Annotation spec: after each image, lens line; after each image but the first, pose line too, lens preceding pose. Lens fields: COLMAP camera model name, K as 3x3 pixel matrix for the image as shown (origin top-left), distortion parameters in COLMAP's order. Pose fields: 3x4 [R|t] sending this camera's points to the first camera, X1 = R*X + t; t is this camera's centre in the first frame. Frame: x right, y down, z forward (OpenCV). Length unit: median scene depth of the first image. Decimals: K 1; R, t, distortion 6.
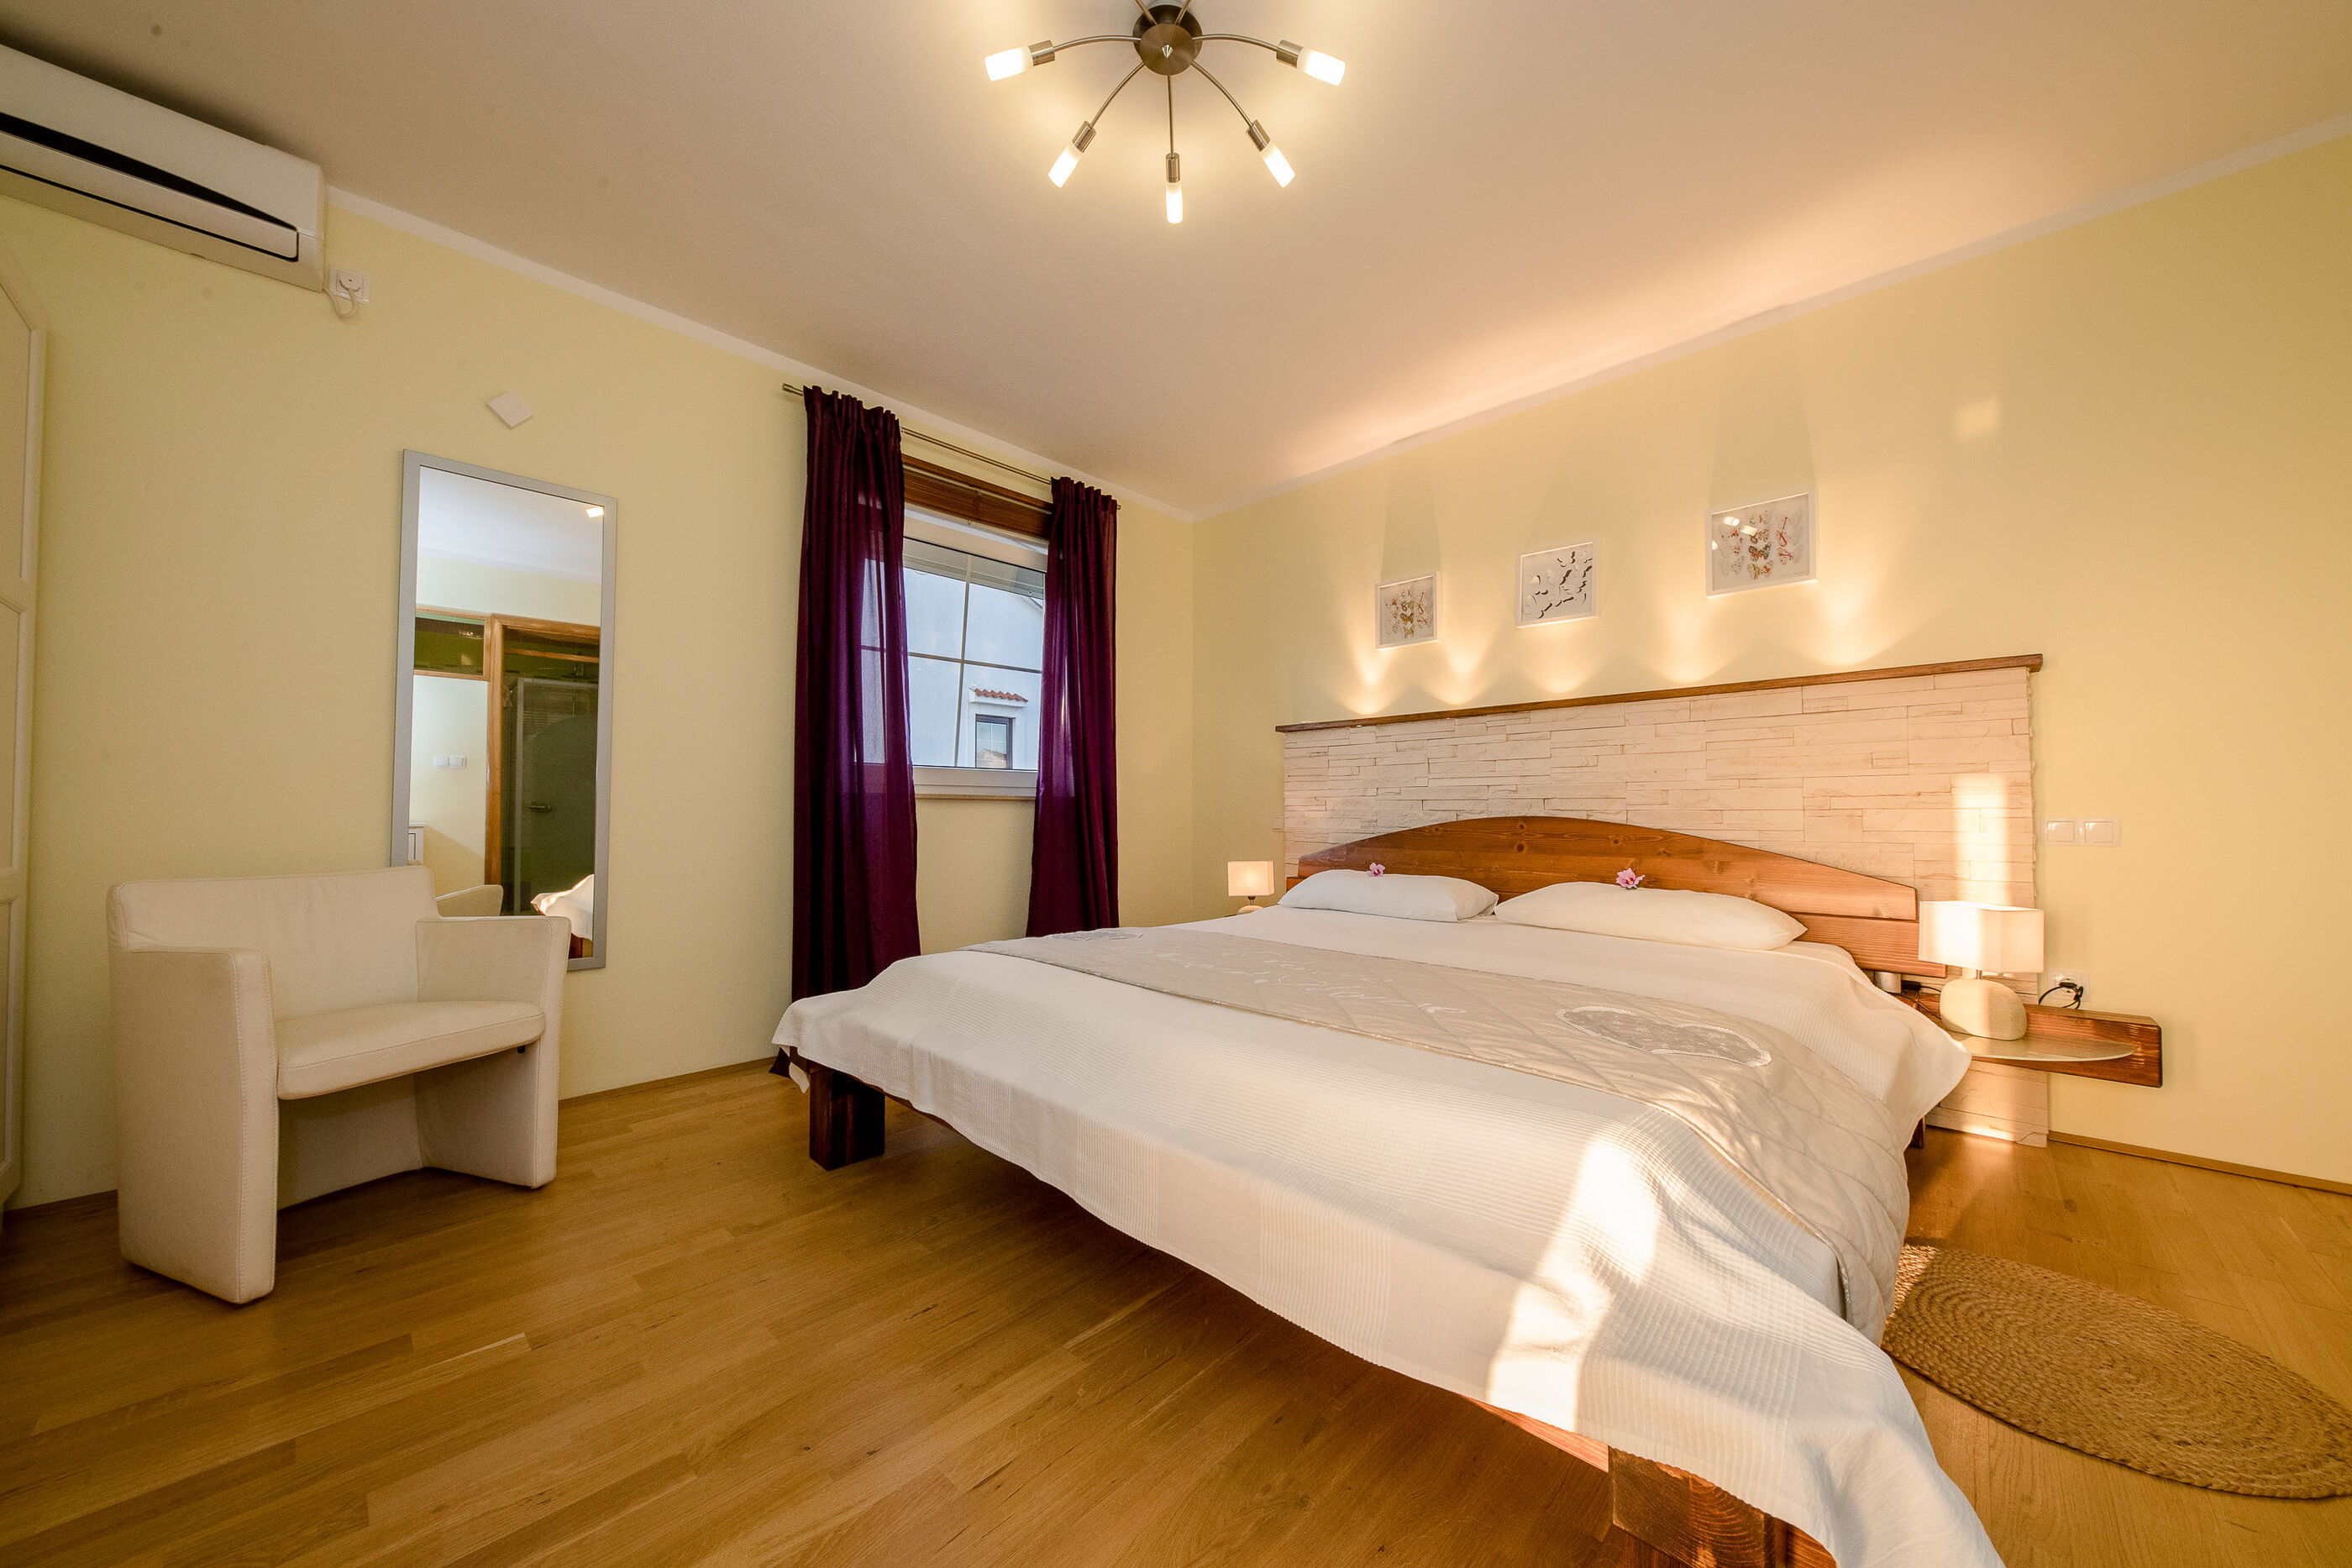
lens RADIAL K [[808.5, 0, 1167.9], [0, 808.5, 796.4], [0, 0, 1]] dist [-0.000720, -0.001958]
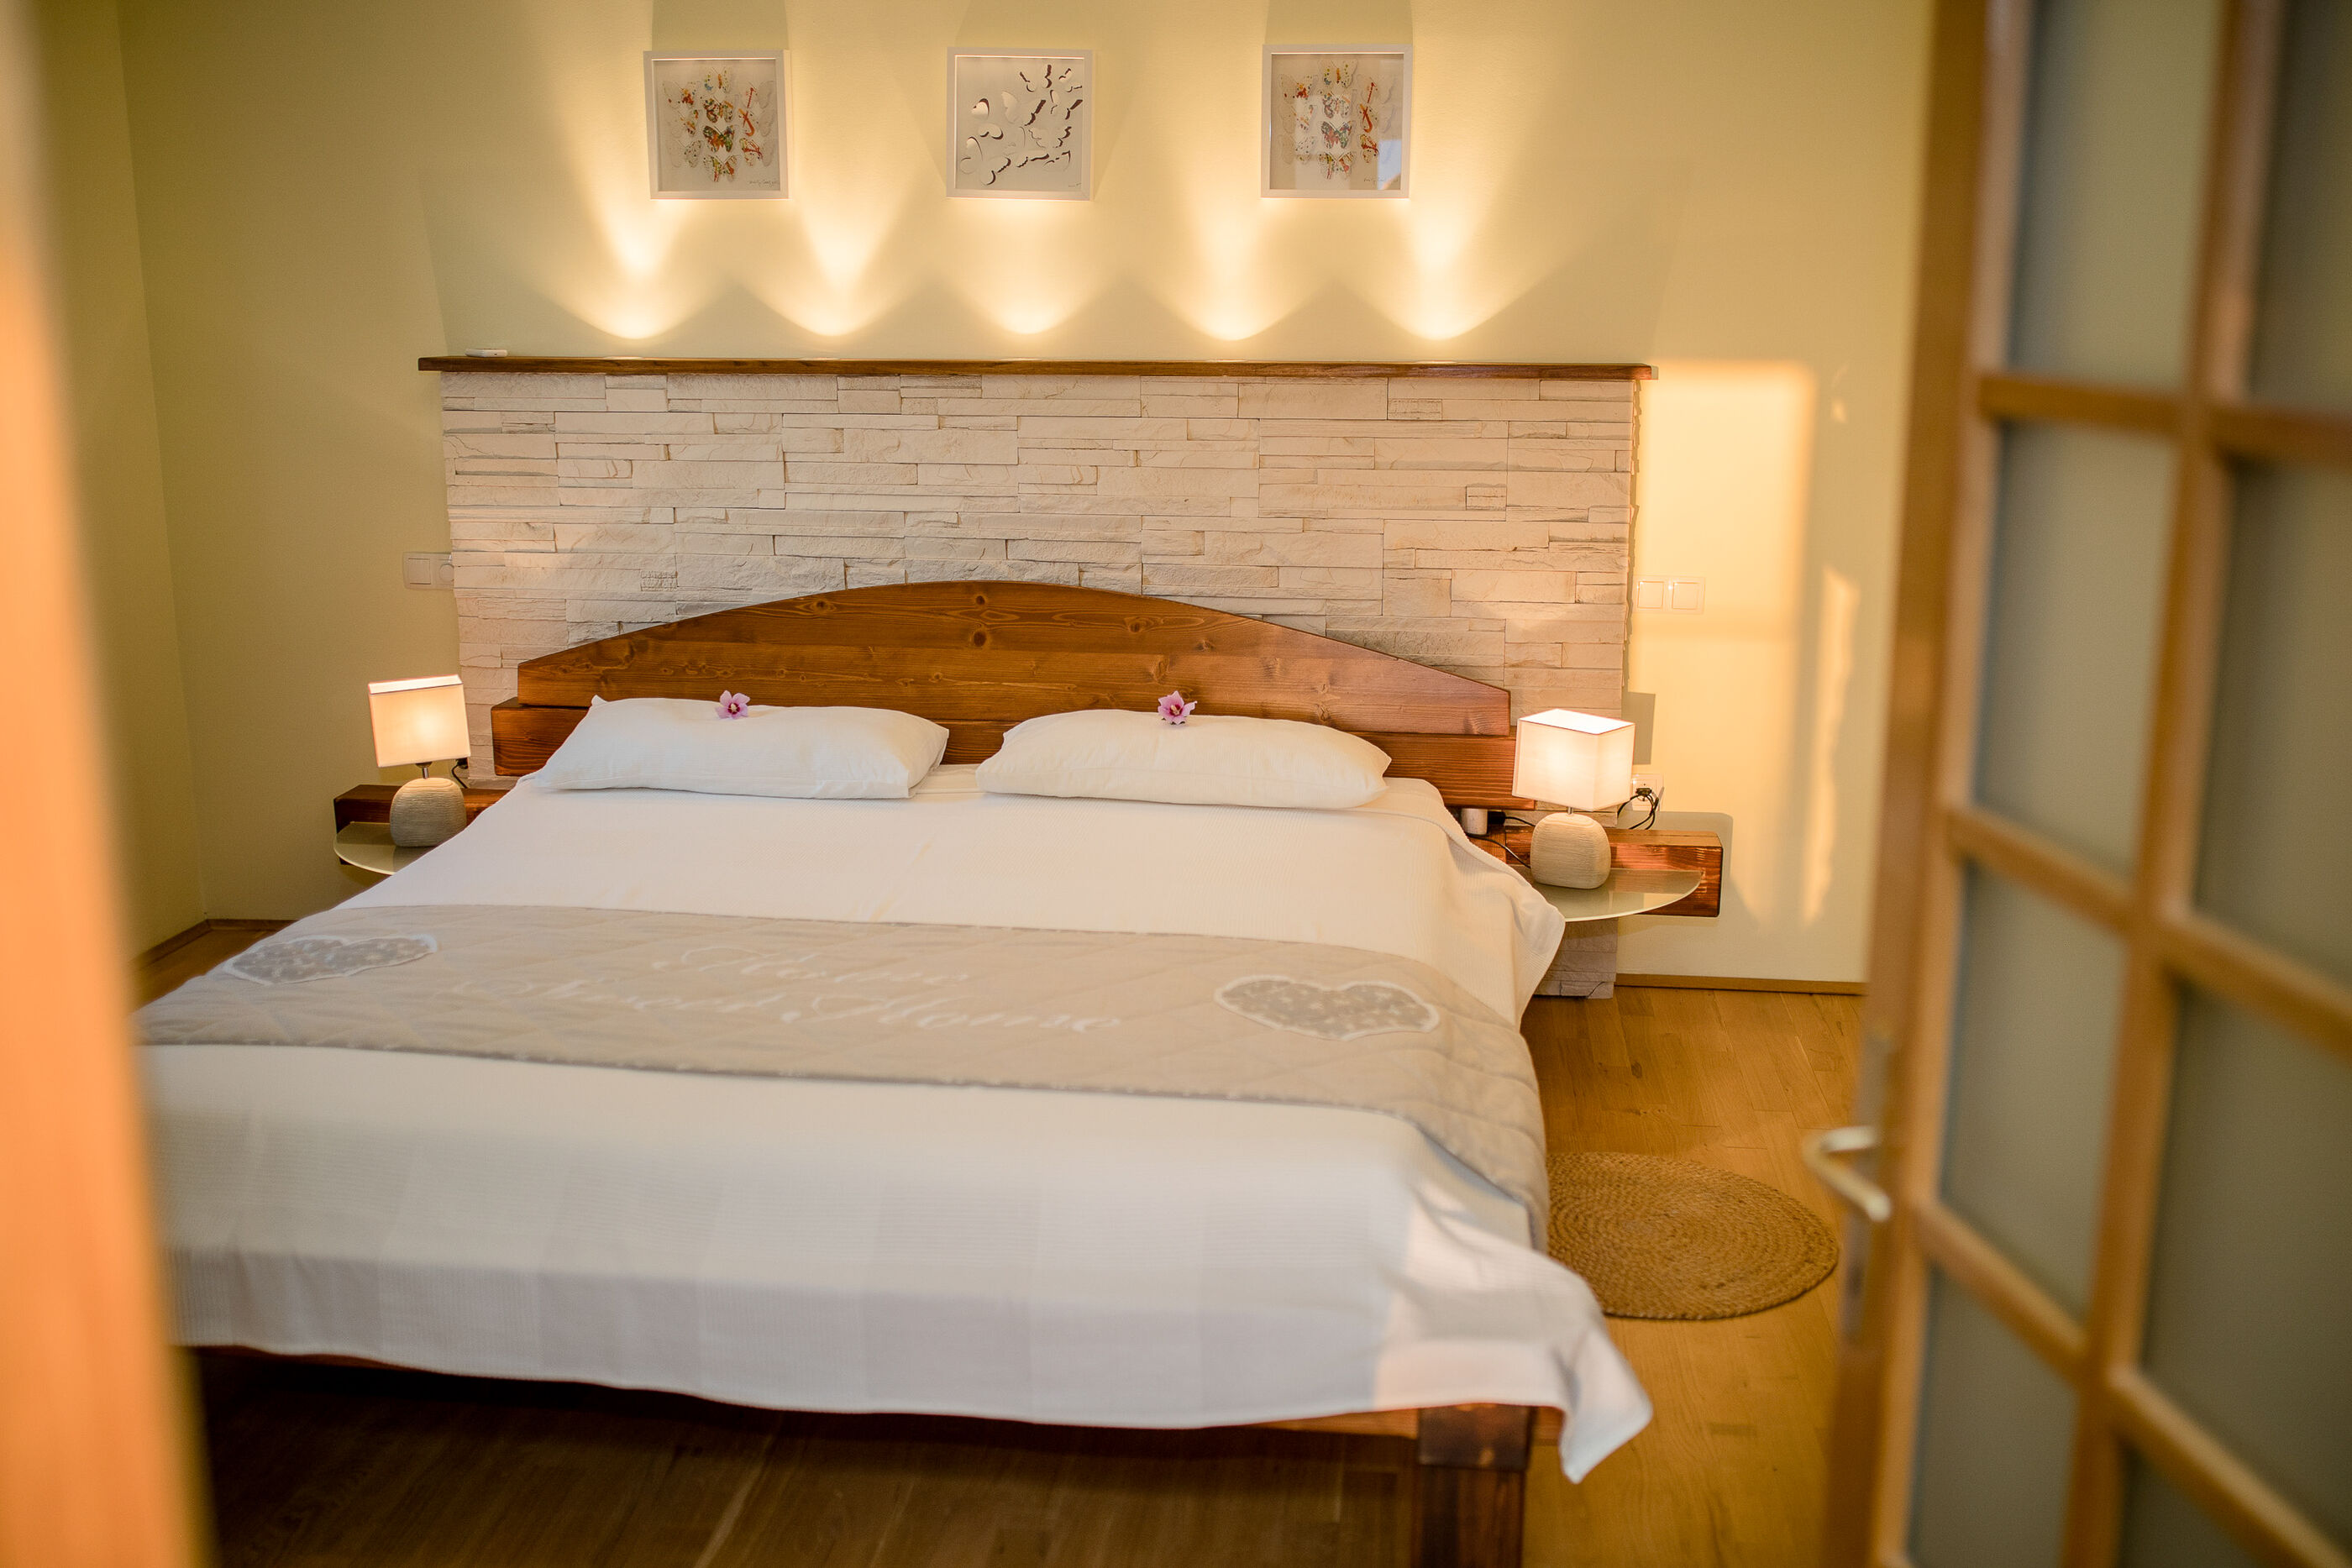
lens RADIAL K [[2270.5, 0, 1157.0], [0, 2270.5, 776.0], [0, 0, 1]] dist [-0.034232, 0.000000]
pose [[0.794757, -0.138112, 0.591005, -0.424736], [-0.012960, 0.969681, 0.244032, -0.241777], [-0.606790, -0.201605, 0.768870, -0.304732]]
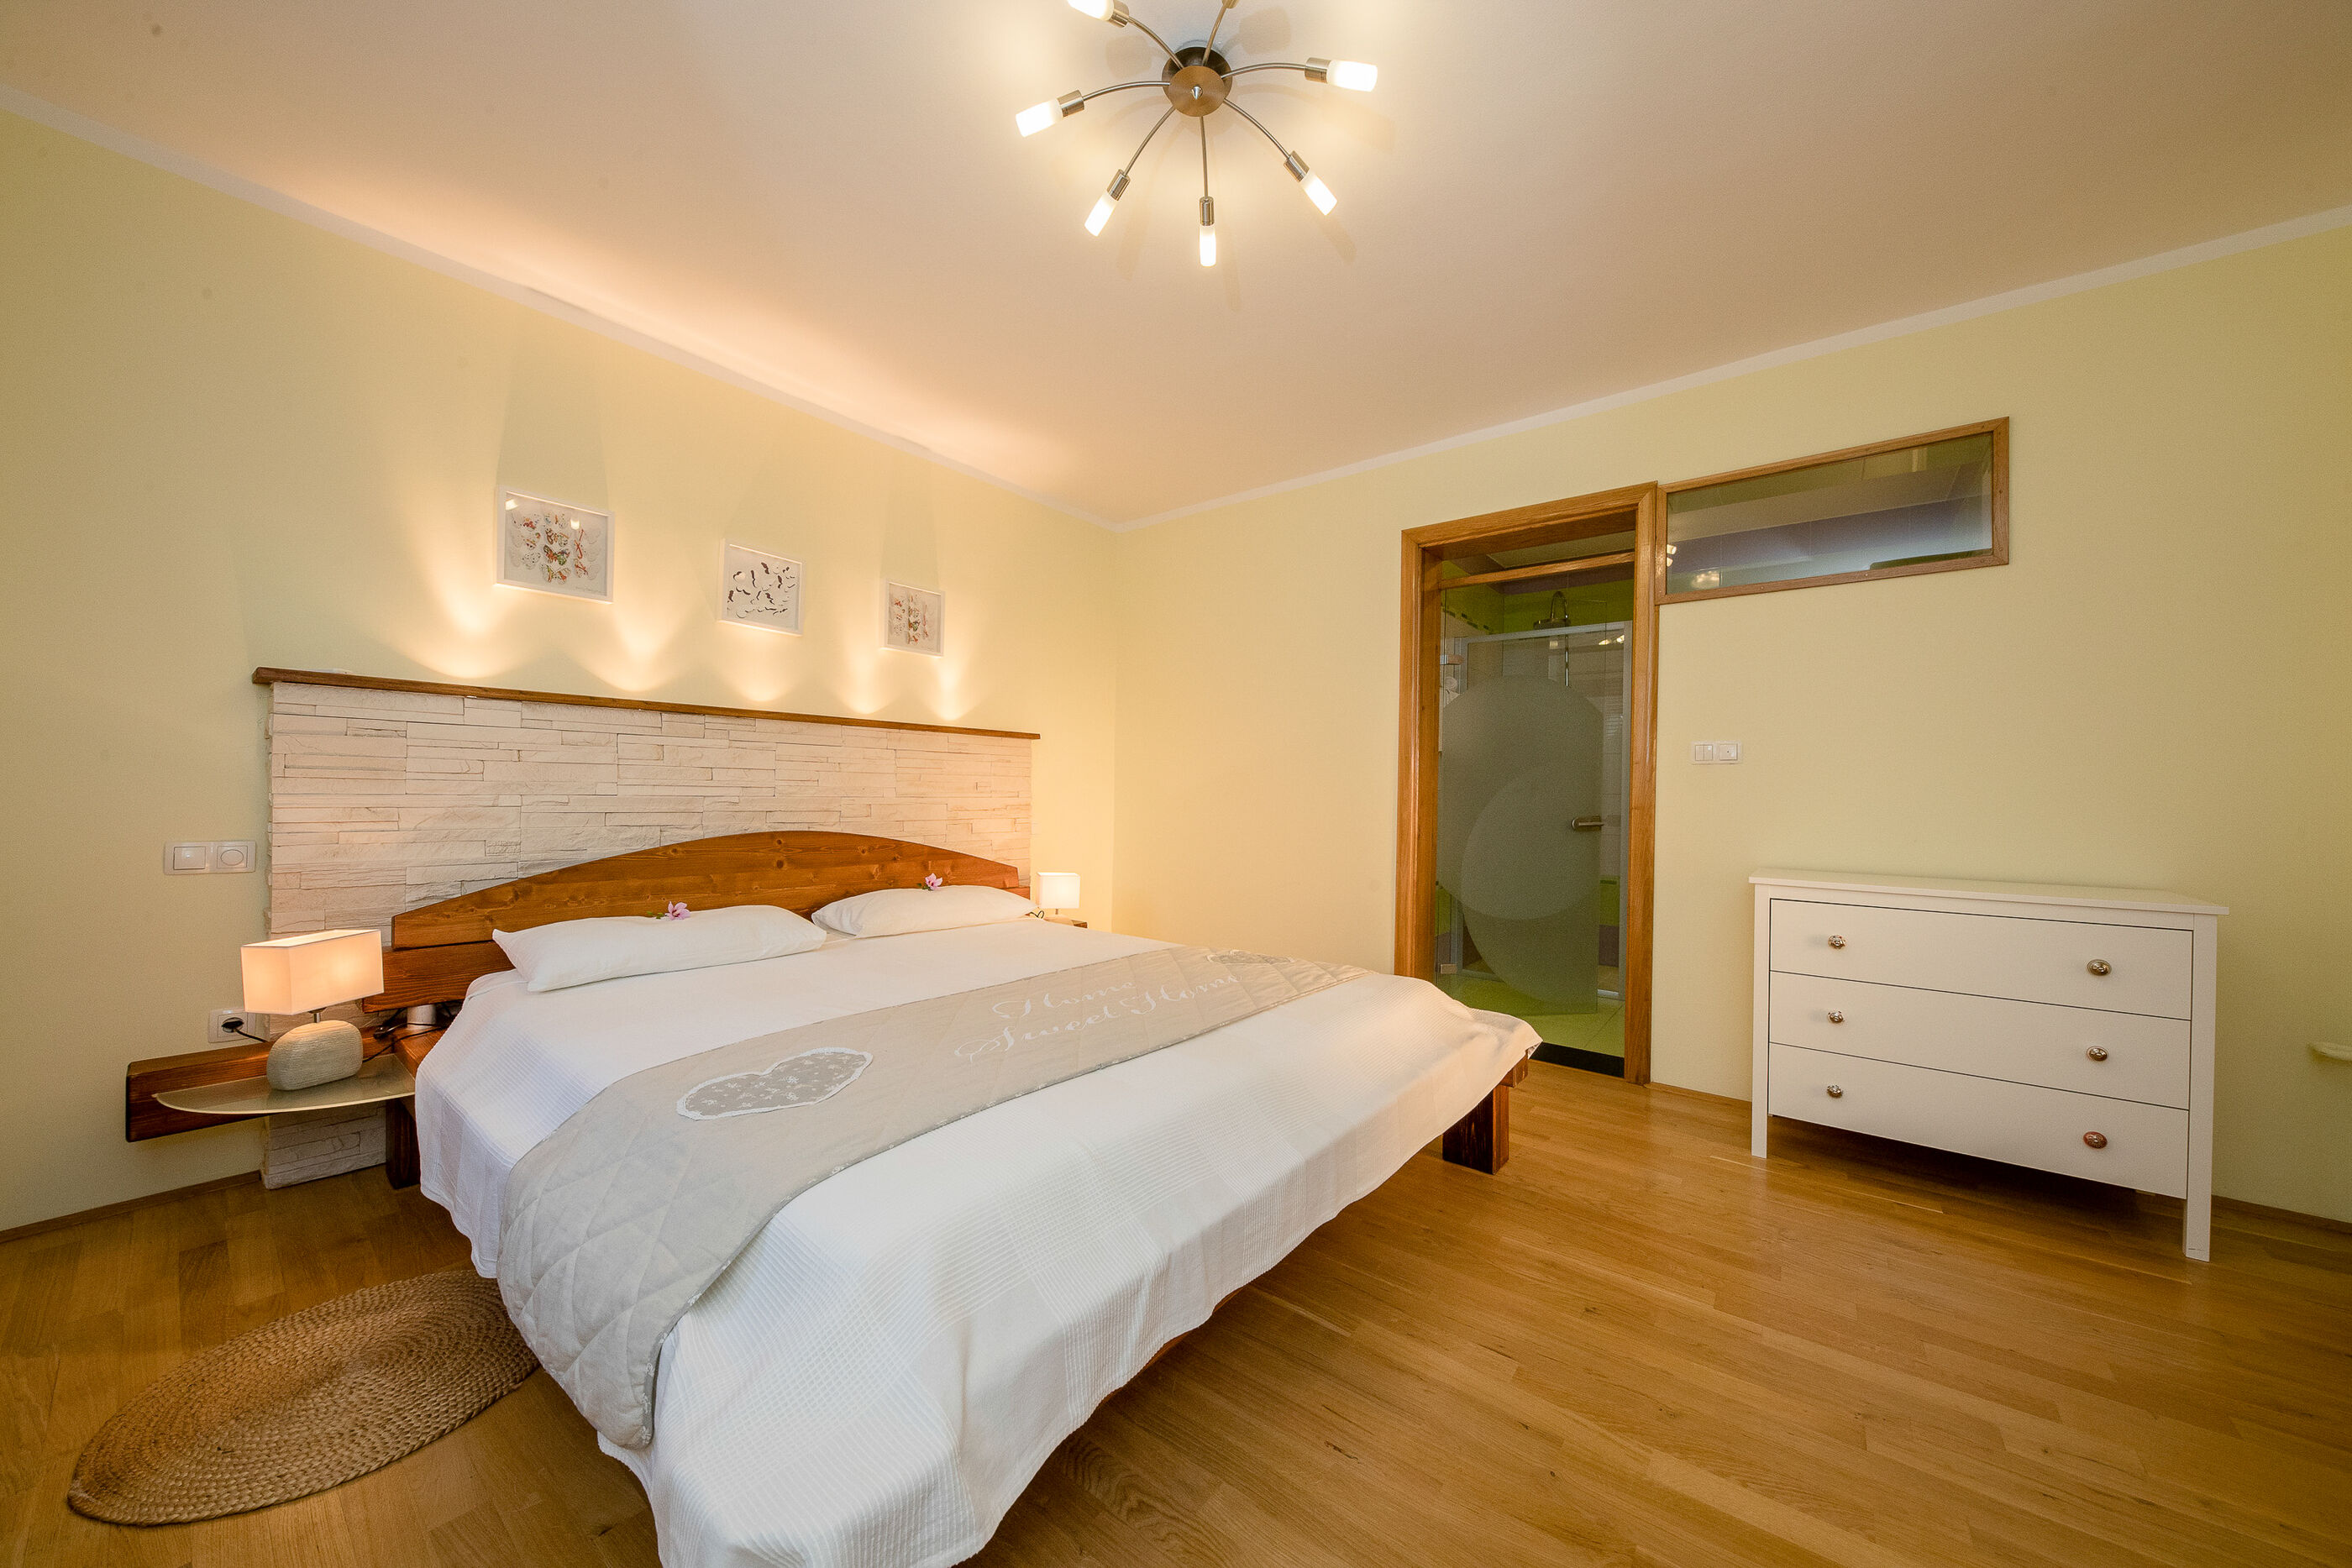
lens RADIAL K [[808.5, 0, 1176.6], [0, 808.5, 789.0], [0, 0, 1]] dist [-0.000720, -0.001958]
pose [[-0.111471, 0.002671, 0.993764, -0.611564], [-0.034949, 0.999367, -0.006607, -0.038600], [-0.993153, -0.035468, -0.111307, 0.687661]]
